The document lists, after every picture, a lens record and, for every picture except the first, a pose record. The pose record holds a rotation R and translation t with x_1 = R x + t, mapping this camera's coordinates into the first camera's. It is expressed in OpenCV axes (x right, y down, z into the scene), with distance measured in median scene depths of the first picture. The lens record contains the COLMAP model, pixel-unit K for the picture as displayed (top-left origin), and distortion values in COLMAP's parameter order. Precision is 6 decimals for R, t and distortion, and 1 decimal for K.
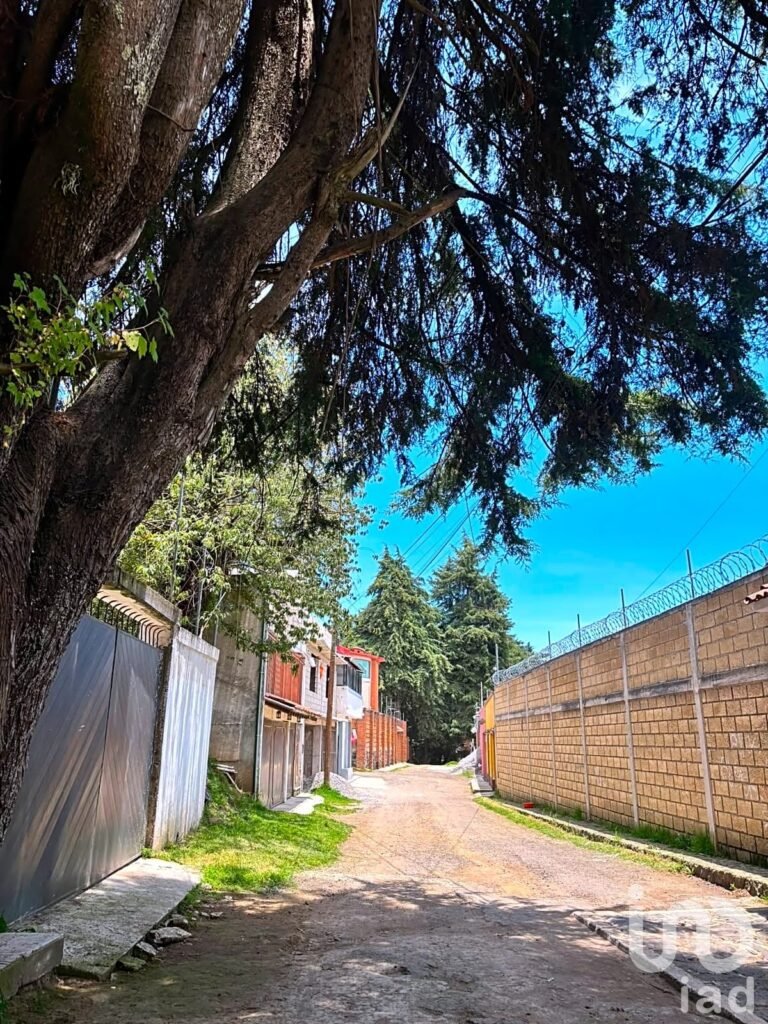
lens RADIAL K [[789.5, 0, 388.4], [0, 789.5, 511.8], [0, 0, 1]] dist [0.137124, -0.184324]
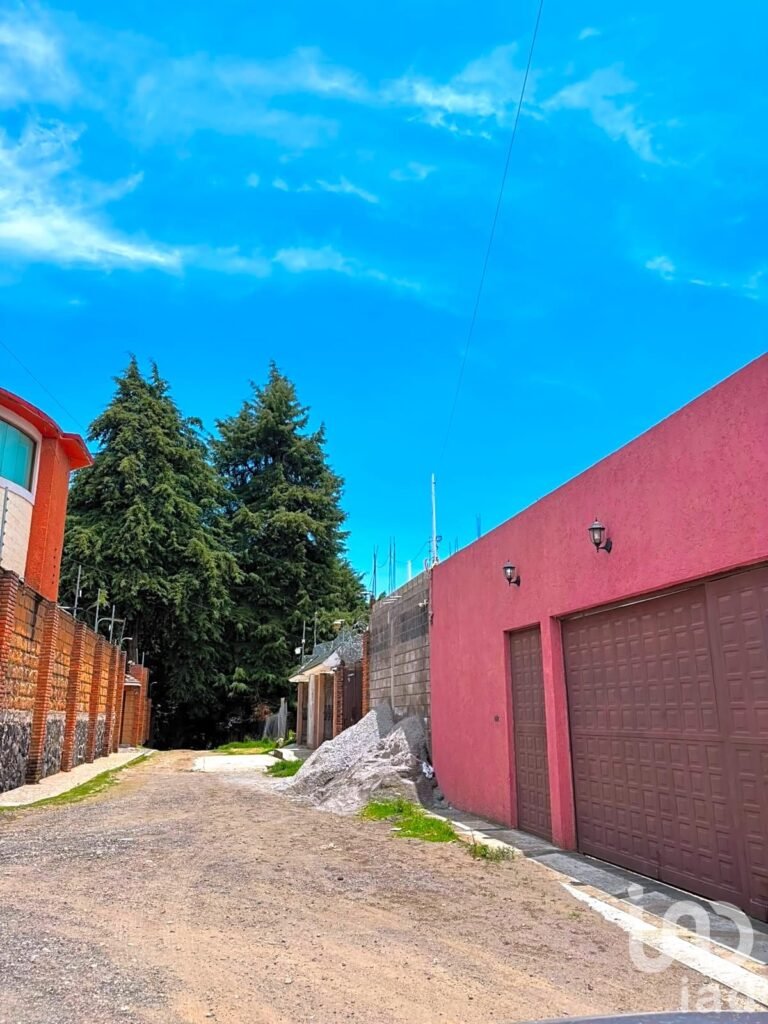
lens RADIAL K [[789.5, 0, 388.4], [0, 789.5, 511.8], [0, 0, 1]] dist [0.137124, -0.184324]
pose [[0.955652, 0.068183, 0.286496, 0.015112], [-0.078067, 0.996678, 0.023207, 0.130484], [-0.283962, -0.044544, 0.957800, 0.438644]]
